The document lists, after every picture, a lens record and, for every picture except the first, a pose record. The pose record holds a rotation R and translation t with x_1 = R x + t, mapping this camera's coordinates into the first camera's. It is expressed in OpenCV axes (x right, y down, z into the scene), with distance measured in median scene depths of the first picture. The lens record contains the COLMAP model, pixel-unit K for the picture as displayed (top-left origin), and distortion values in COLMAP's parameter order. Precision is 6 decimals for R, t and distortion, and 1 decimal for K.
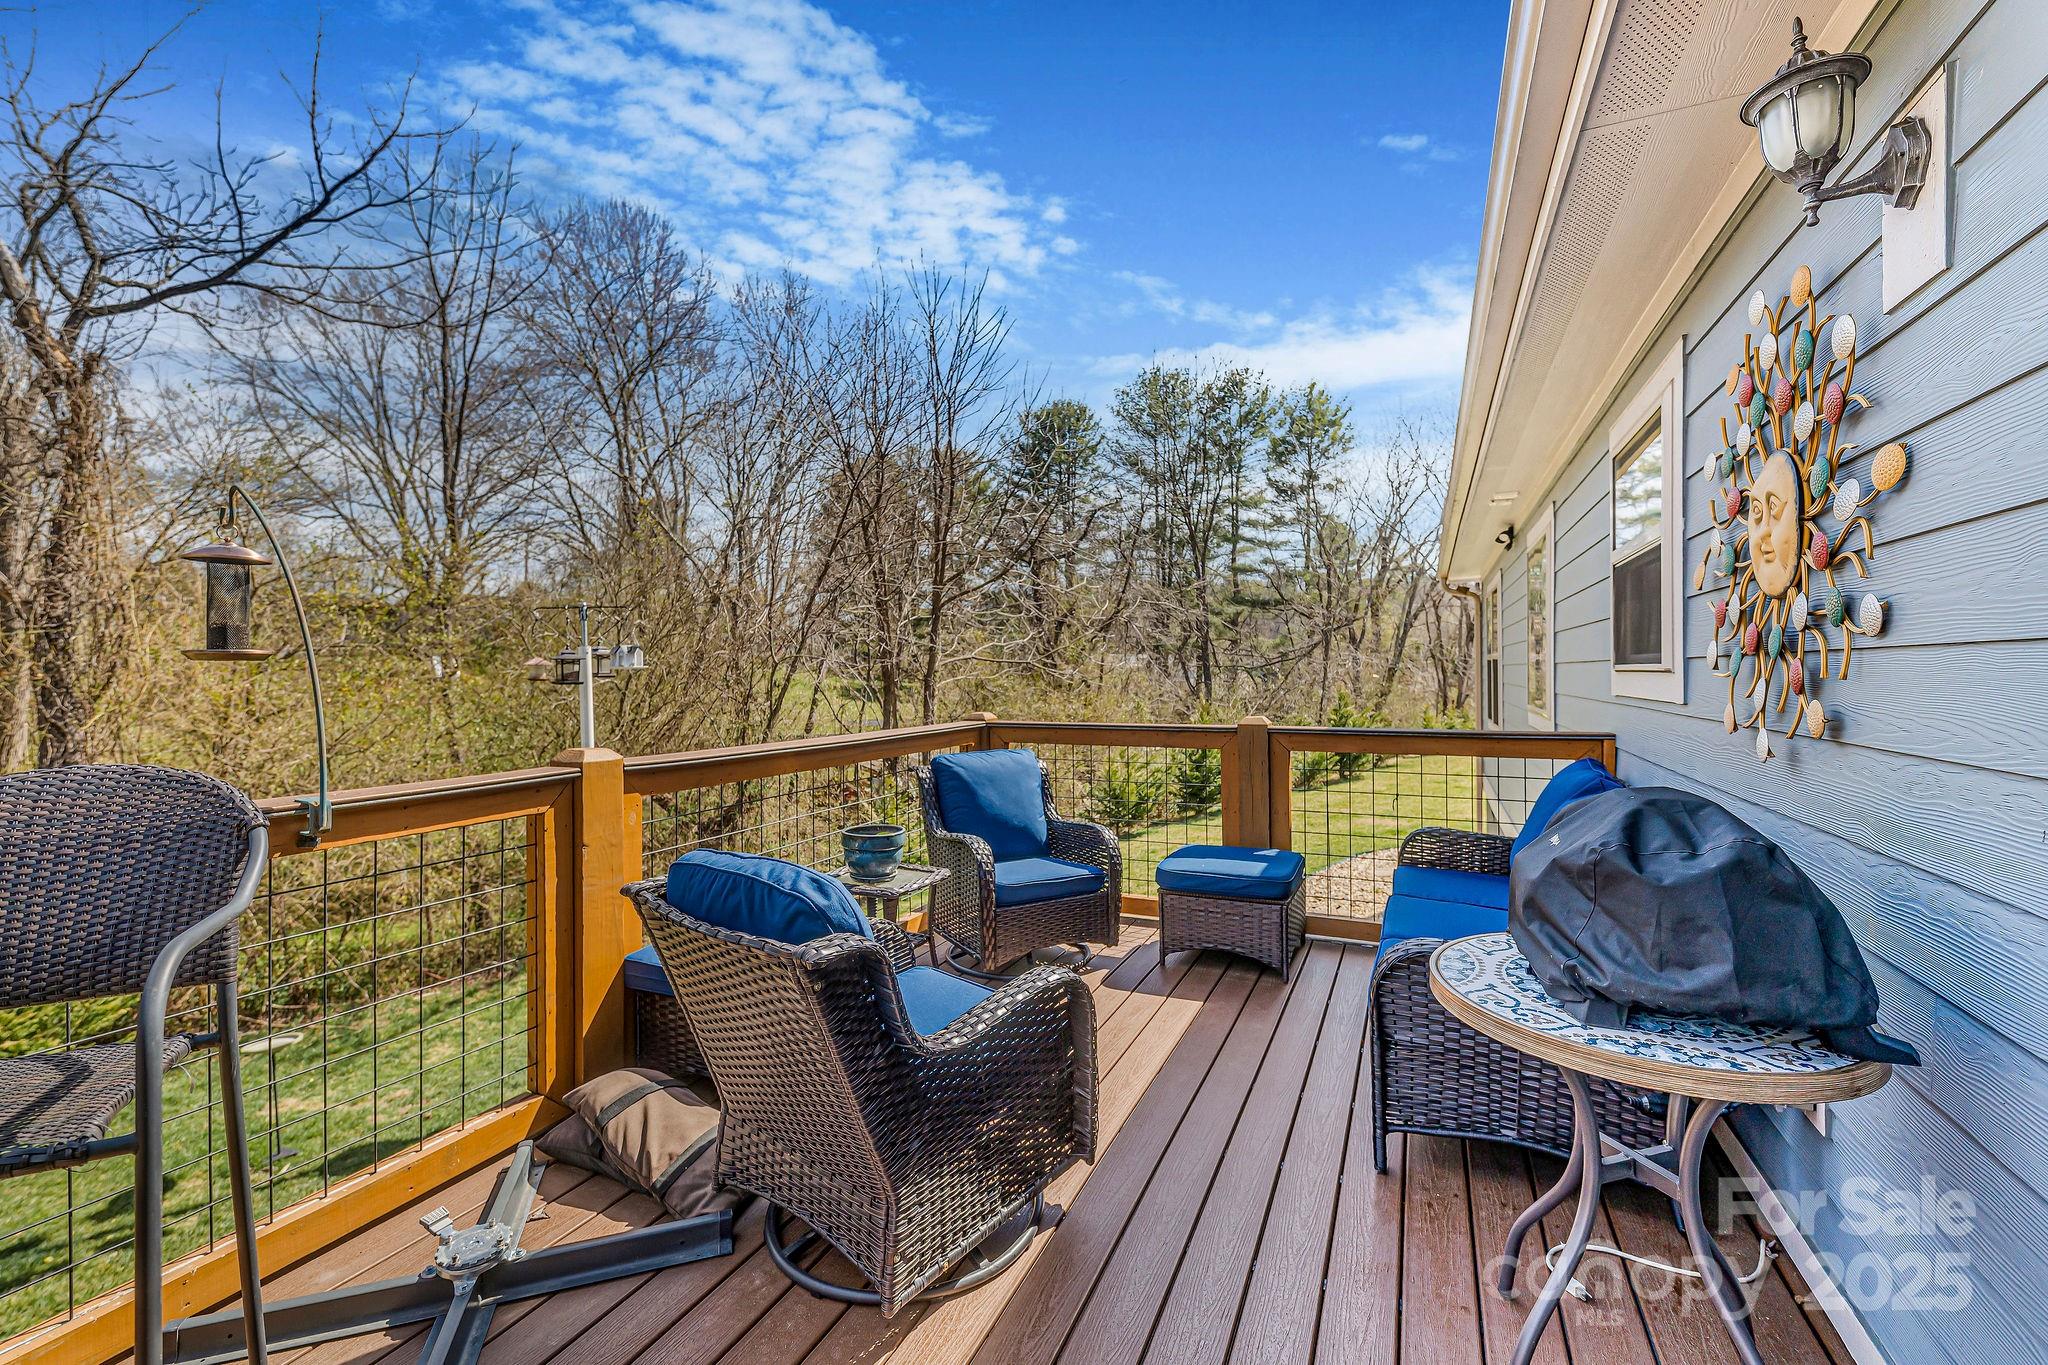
lens RADIAL K [[850.1, 0, 1022.4], [0, 850.1, 677.7], [0, 0, 1]] dist [0.000851, -0.003775]
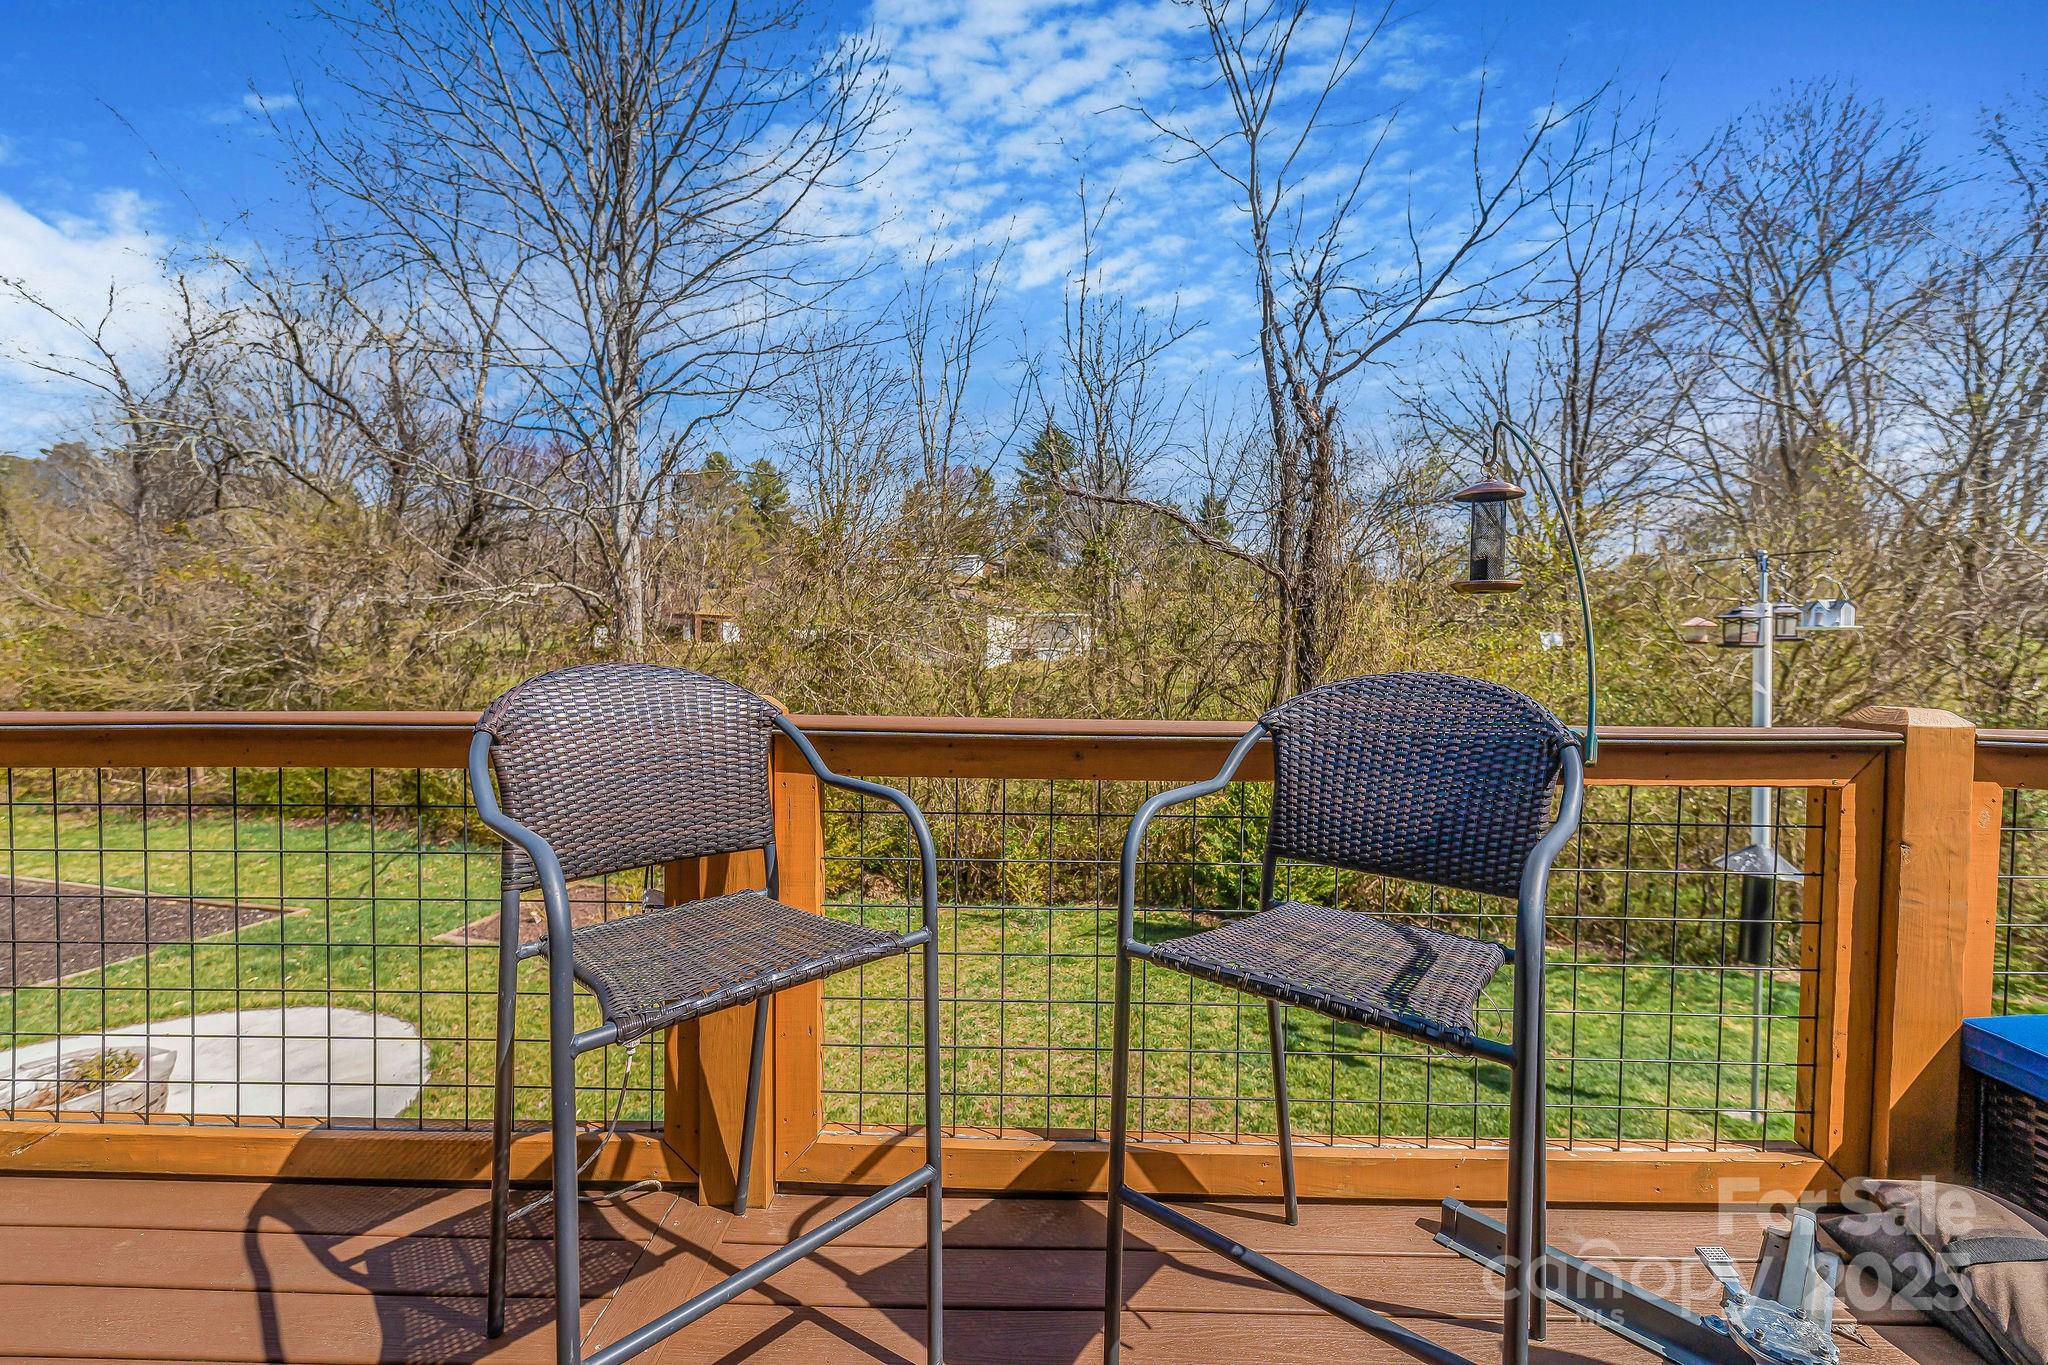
lens RADIAL K [[828.4, 0, 1033.8], [0, 828.4, 664.5], [0, 0, 1]] dist [0.003541, -0.000449]
pose [[0.399143, 0.031078, -0.916362, -0.176832], [-0.015073, 0.999513, 0.027333, 0.041168], [0.916765, 0.002902, 0.399417, 0.057663]]
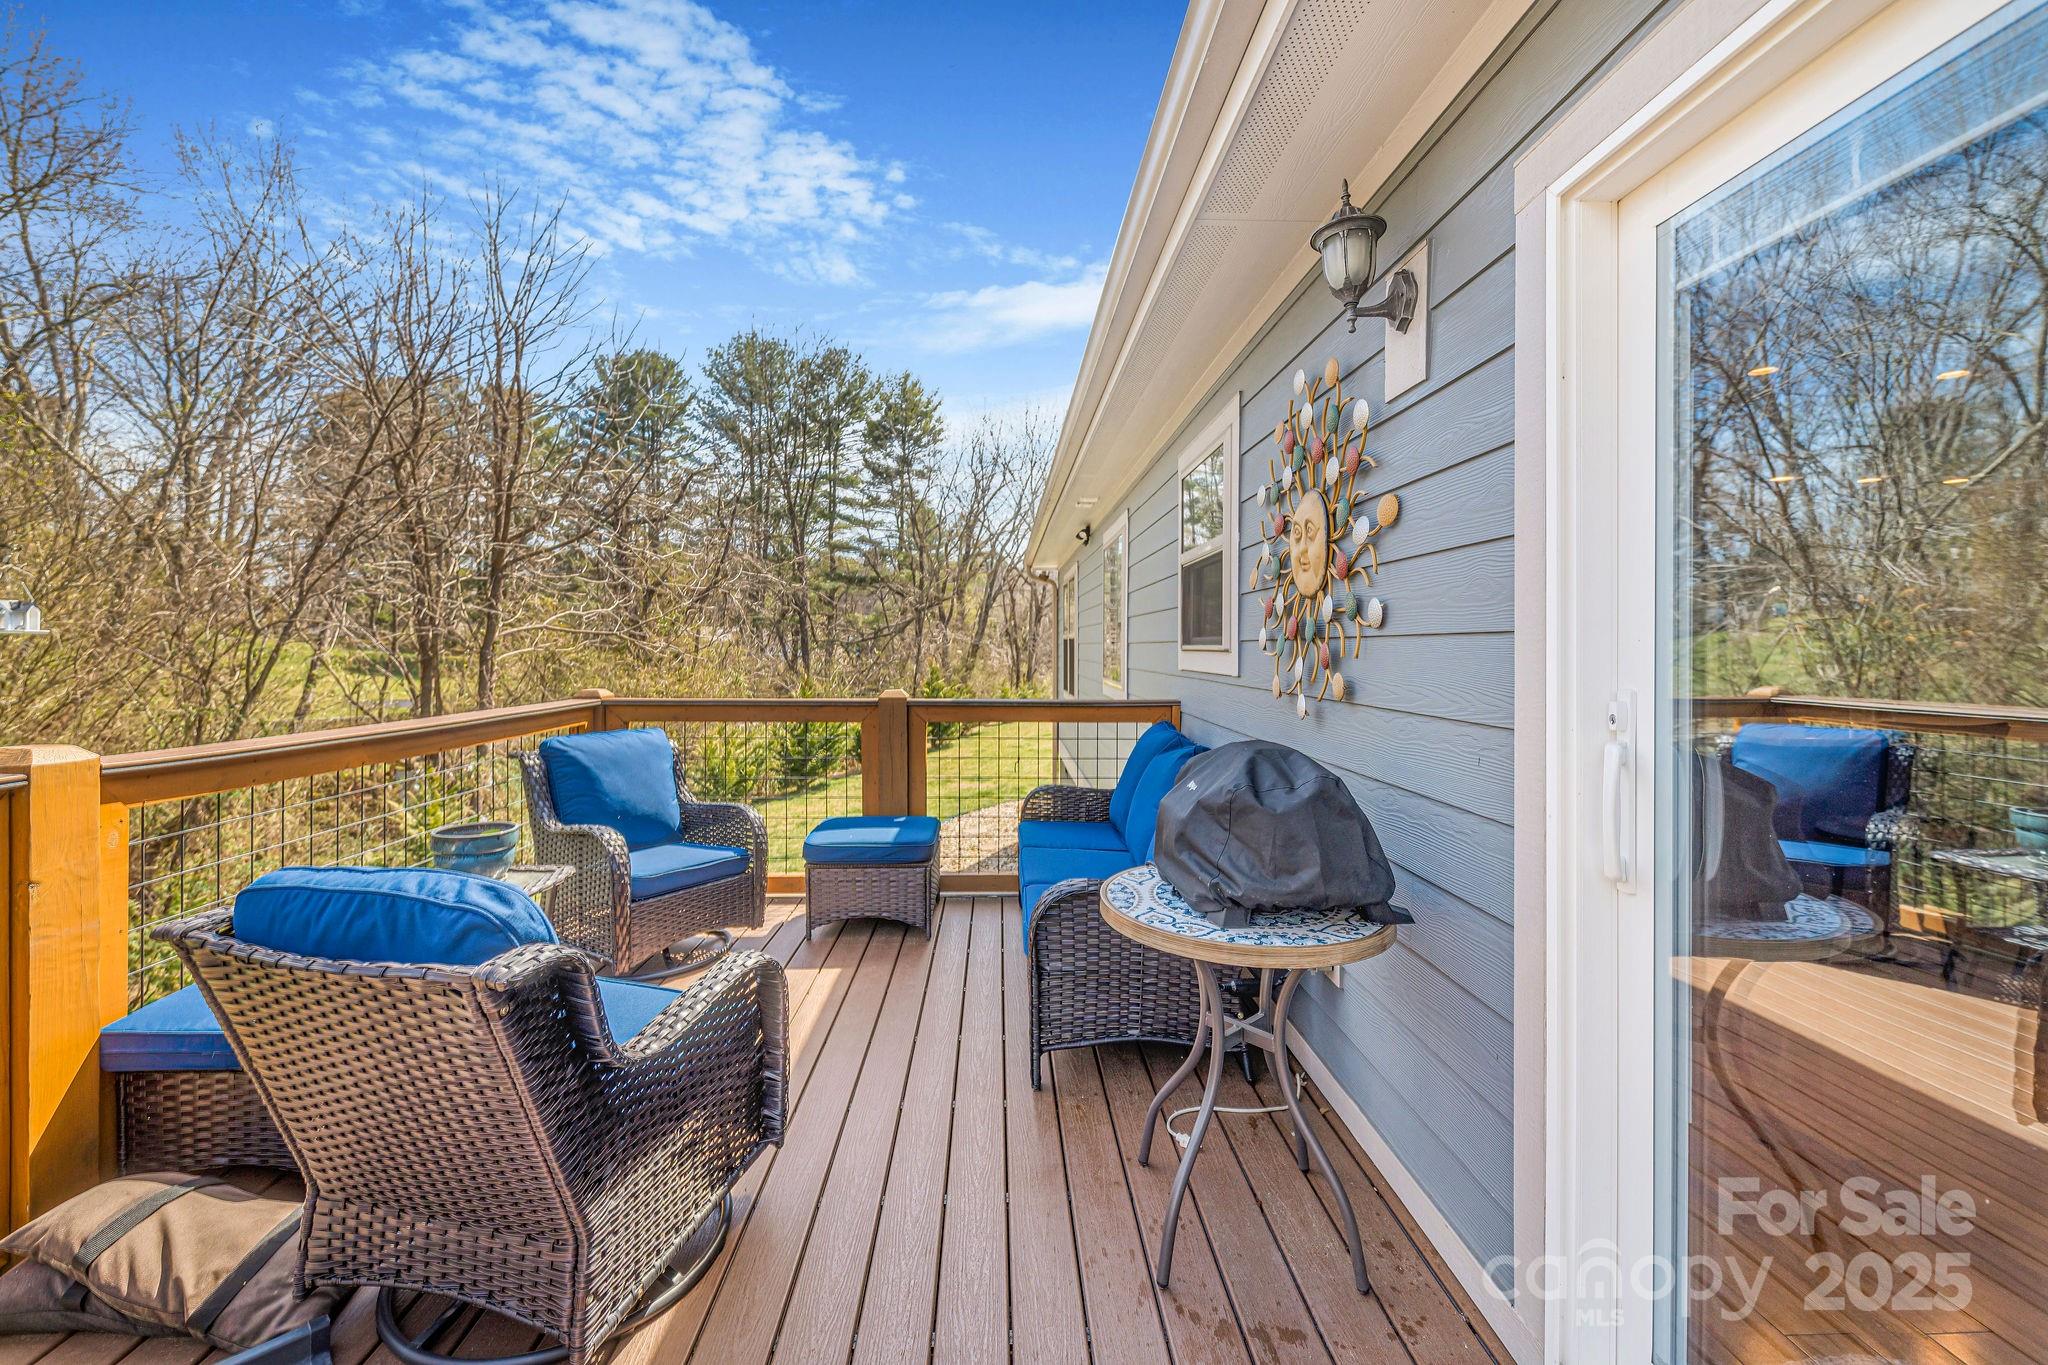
lens RADIAL K [[843.6, 0, 1021.7], [0, 843.6, 653.2], [0, 0, 1]] dist [-0.006015, -0.000697]
pose [[0.892239, 0.007276, 0.451504, -0.095121], [-0.007739, 0.999970, -0.000819, -0.000491], [-0.451496, -0.002763, 0.892269, 0.004237]]
